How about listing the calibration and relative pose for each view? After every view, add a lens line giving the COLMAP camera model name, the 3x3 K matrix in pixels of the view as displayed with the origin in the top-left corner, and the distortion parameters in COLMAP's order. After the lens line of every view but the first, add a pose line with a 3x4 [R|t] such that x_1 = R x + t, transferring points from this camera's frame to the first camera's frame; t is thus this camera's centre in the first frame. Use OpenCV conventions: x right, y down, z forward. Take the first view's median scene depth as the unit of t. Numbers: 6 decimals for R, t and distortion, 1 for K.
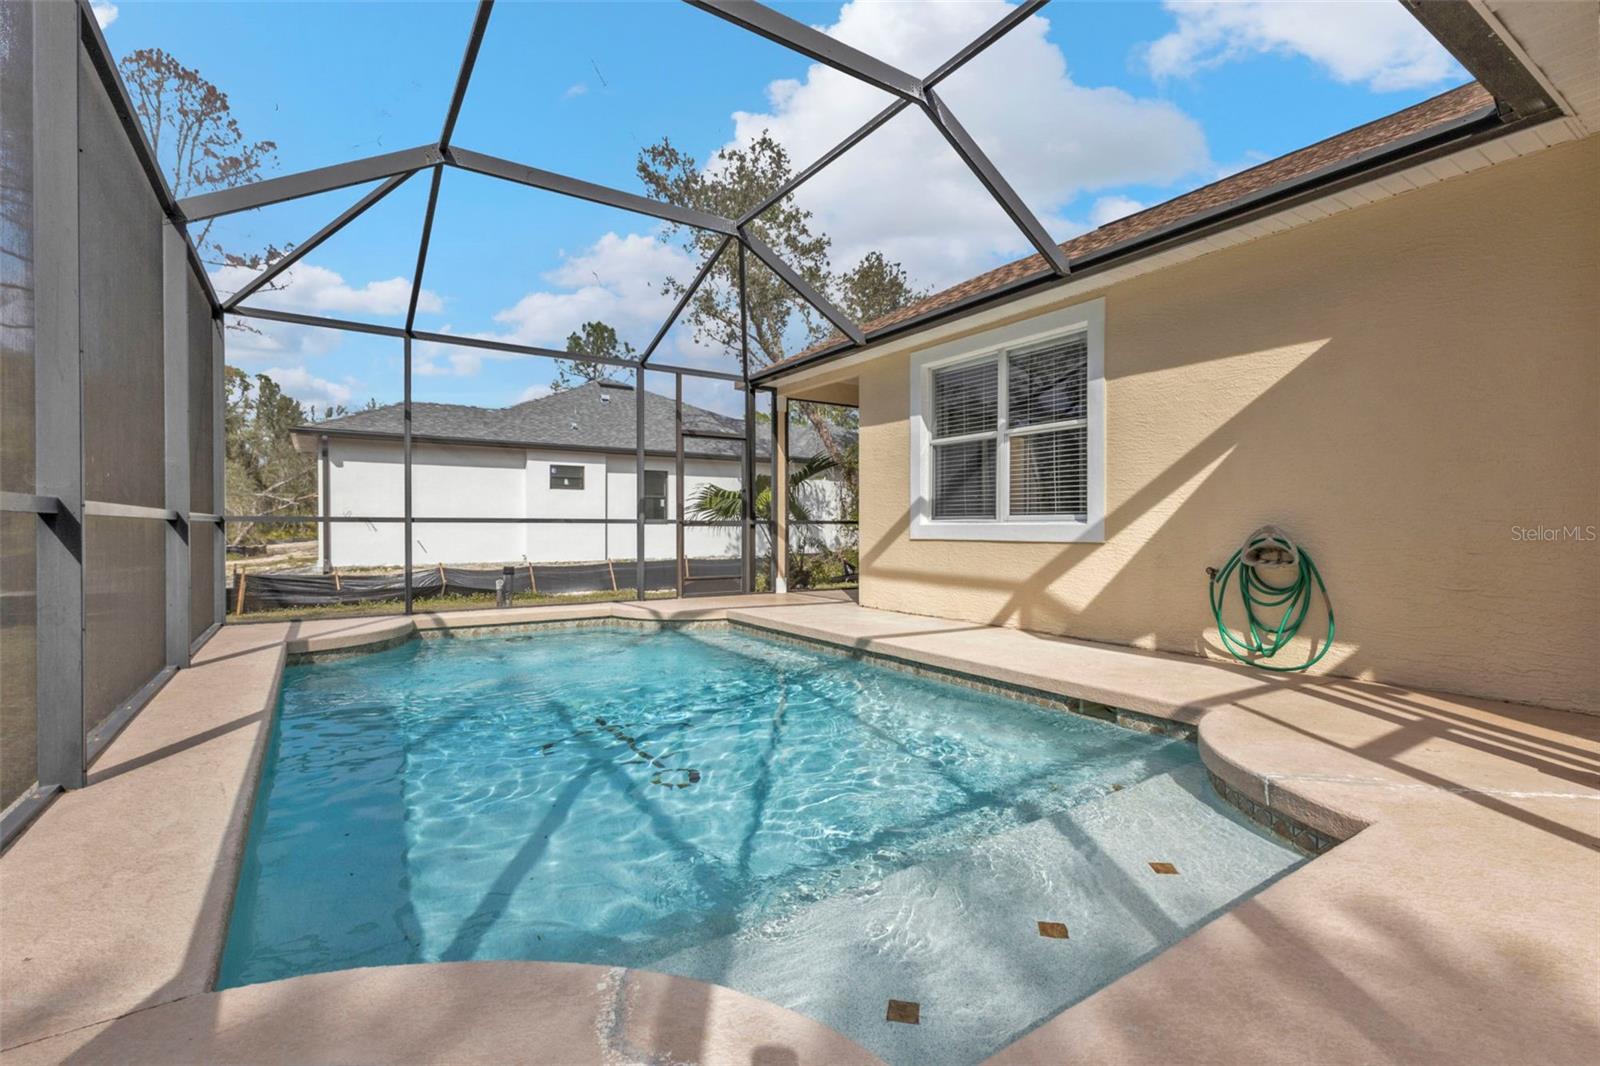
lens RADIAL K [[705.9, 0, 796.7], [0, 705.9, 541.4], [0, 0, 1]] dist [0.011439, -0.002199]
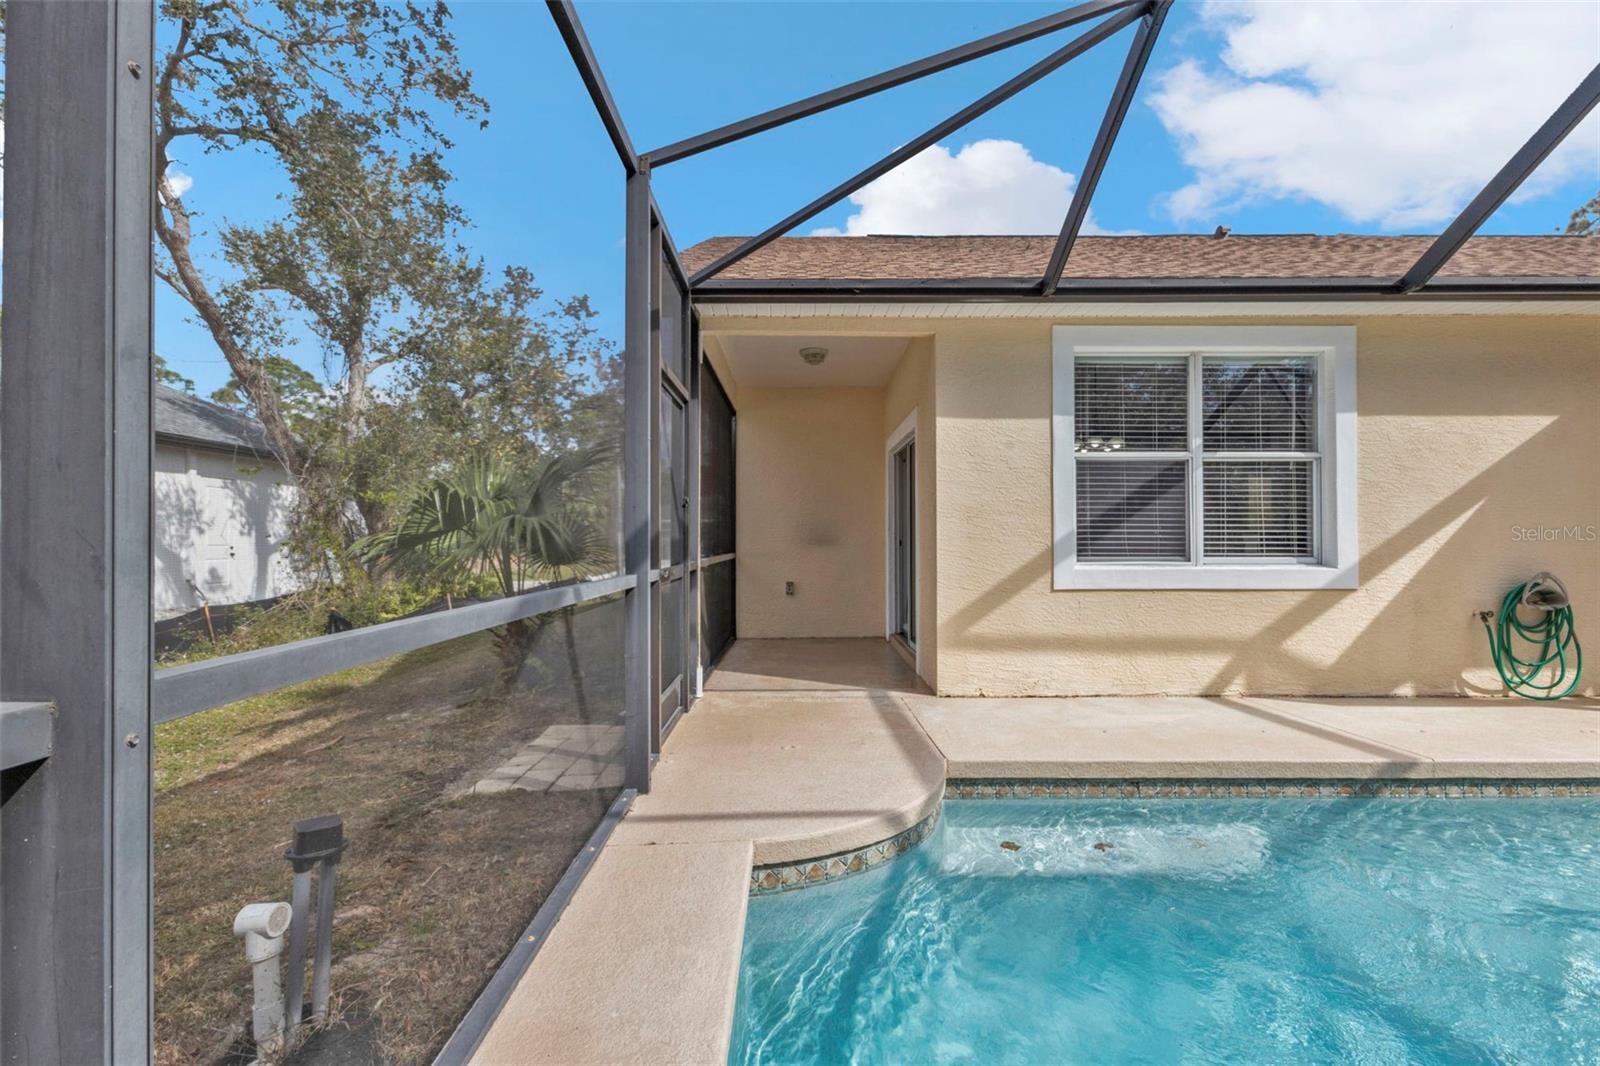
lens RADIAL K [[705.9, 0, 796.9], [0, 705.9, 531.4], [0, 0, 1]] dist [0.011439, -0.002199]
pose [[0.533380, 0.016164, 0.845721, -0.715361], [0.019512, 0.999316, -0.031405, -0.056106], [-0.845651, 0.033253, 0.532700, 1.076866]]
